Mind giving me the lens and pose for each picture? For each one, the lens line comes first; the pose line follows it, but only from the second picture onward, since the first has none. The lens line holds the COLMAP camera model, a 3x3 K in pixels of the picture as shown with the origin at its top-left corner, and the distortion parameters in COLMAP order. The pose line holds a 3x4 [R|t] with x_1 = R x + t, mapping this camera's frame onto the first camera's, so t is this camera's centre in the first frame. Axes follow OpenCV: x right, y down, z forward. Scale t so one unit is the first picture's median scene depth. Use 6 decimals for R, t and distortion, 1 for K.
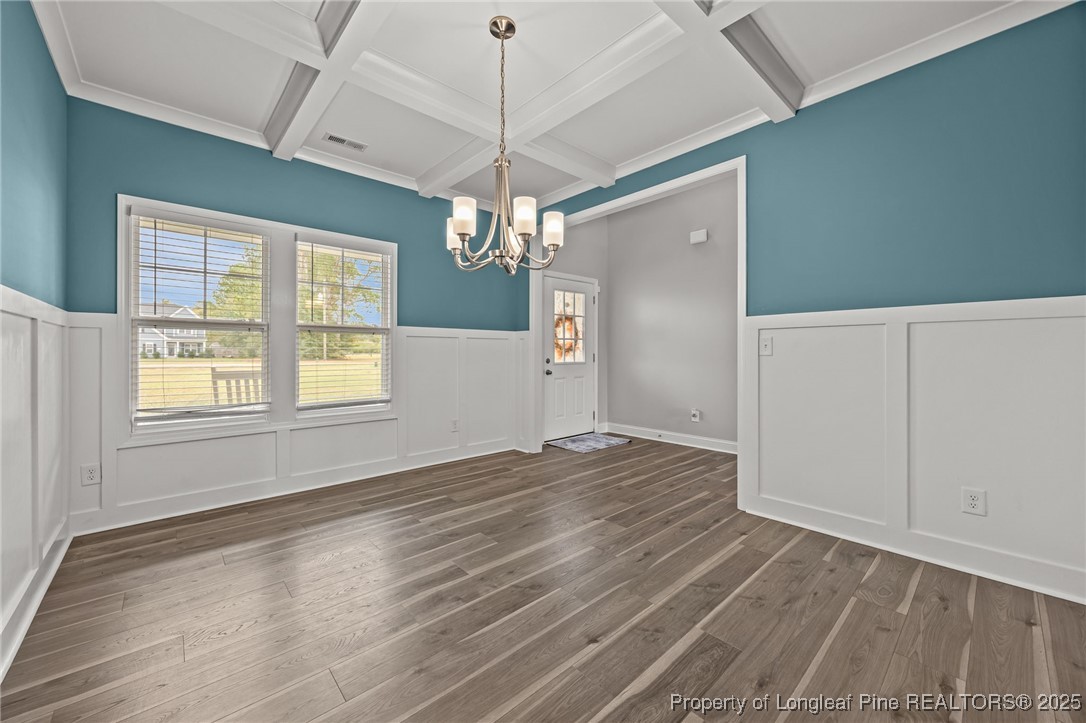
lens RADIAL K [[420.1, 0, 547.0], [0, 420.1, 352.6], [0, 0, 1]] dist [-0.003649, -0.000271]
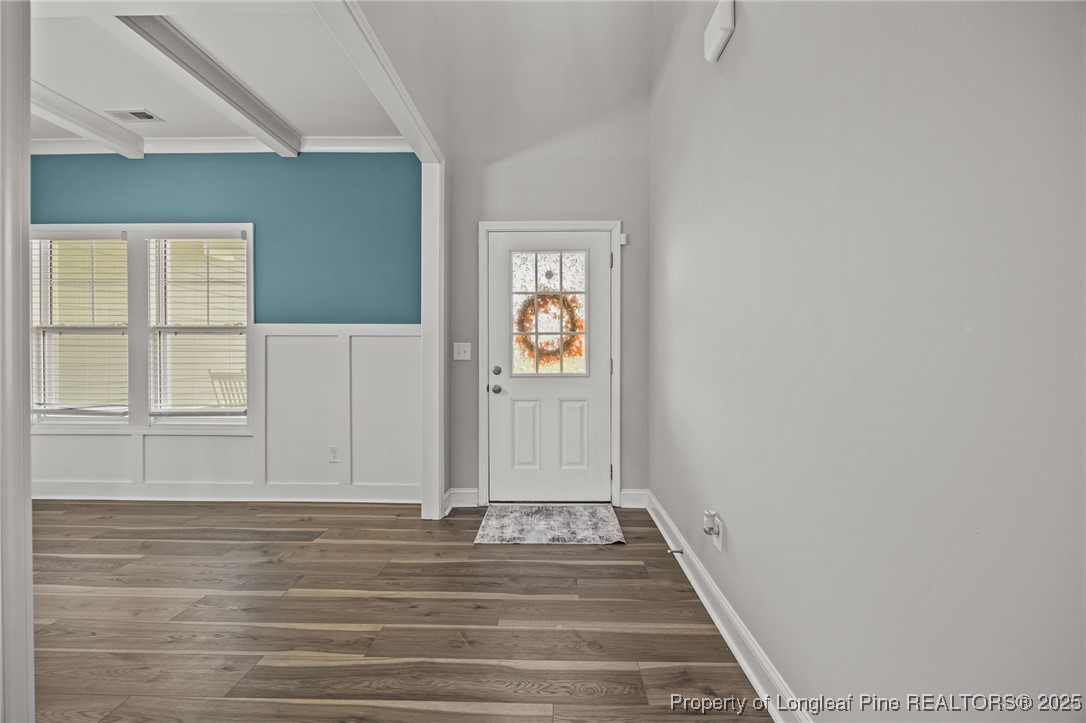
lens RADIAL K [[415.8, 0, 543.0], [0, 415.8, 361.5], [0, 0, 1]] dist [-0.001146, -0.000082]
pose [[0.723073, 0.006683, -0.690740, 0.613950], [-0.003060, 0.999974, 0.006471, 0.003757], [0.690765, -0.002565, 0.723075, 0.802626]]
